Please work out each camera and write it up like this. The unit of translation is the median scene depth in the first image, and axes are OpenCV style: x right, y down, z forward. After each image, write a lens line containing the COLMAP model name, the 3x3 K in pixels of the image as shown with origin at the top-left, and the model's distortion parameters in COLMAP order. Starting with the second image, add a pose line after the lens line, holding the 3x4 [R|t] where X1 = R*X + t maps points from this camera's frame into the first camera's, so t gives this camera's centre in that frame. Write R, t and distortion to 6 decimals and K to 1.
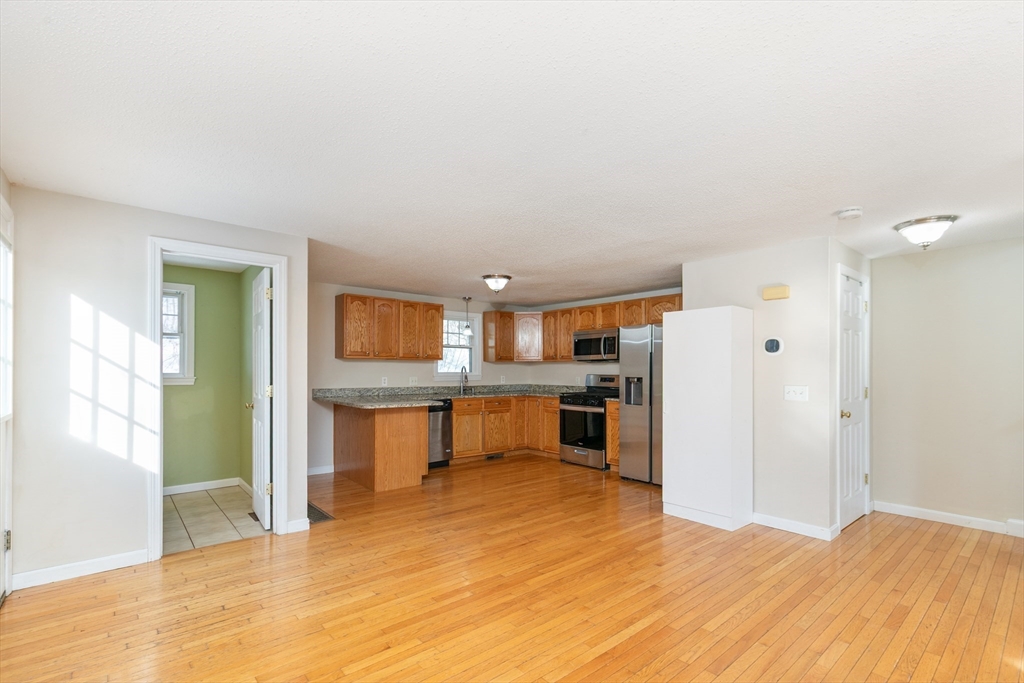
lens RADIAL K [[466.4, 0, 510.3], [0, 466.4, 369.3], [0, 0, 1]] dist [0.000777, -0.000097]
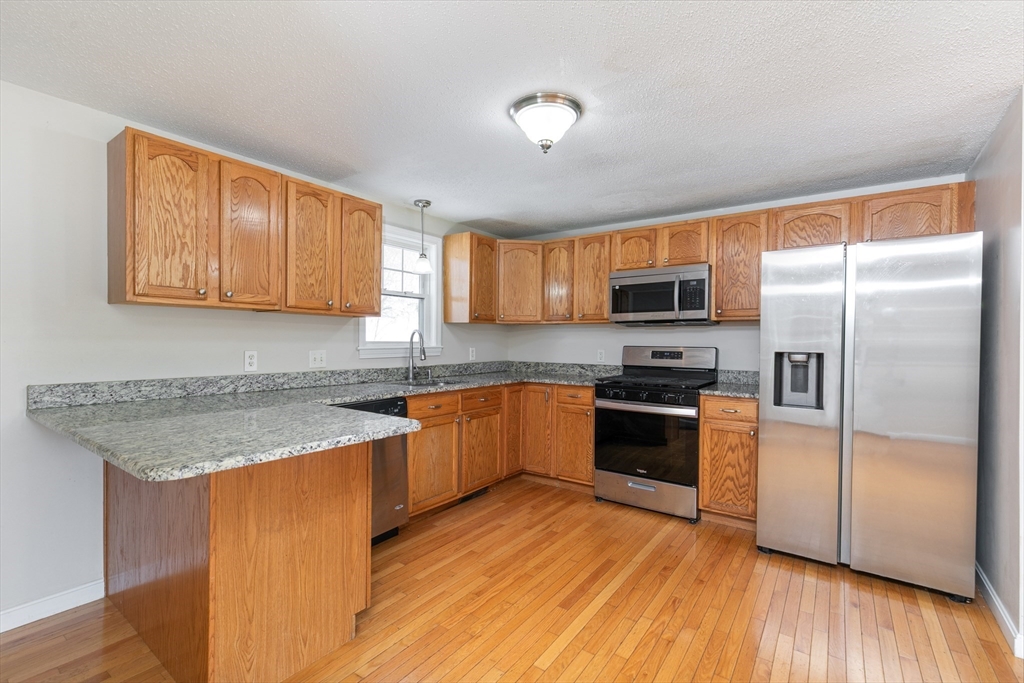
lens RADIAL K [[466.4, 0, 517.0], [0, 466.4, 344.4], [0, 0, 1]] dist [0.000777, -0.000097]
pose [[0.970859, 0.003070, 0.239633, -0.123148], [-0.005777, 0.999927, 0.010593, 0.003660], [-0.239583, -0.011669, 0.970806, 0.483670]]
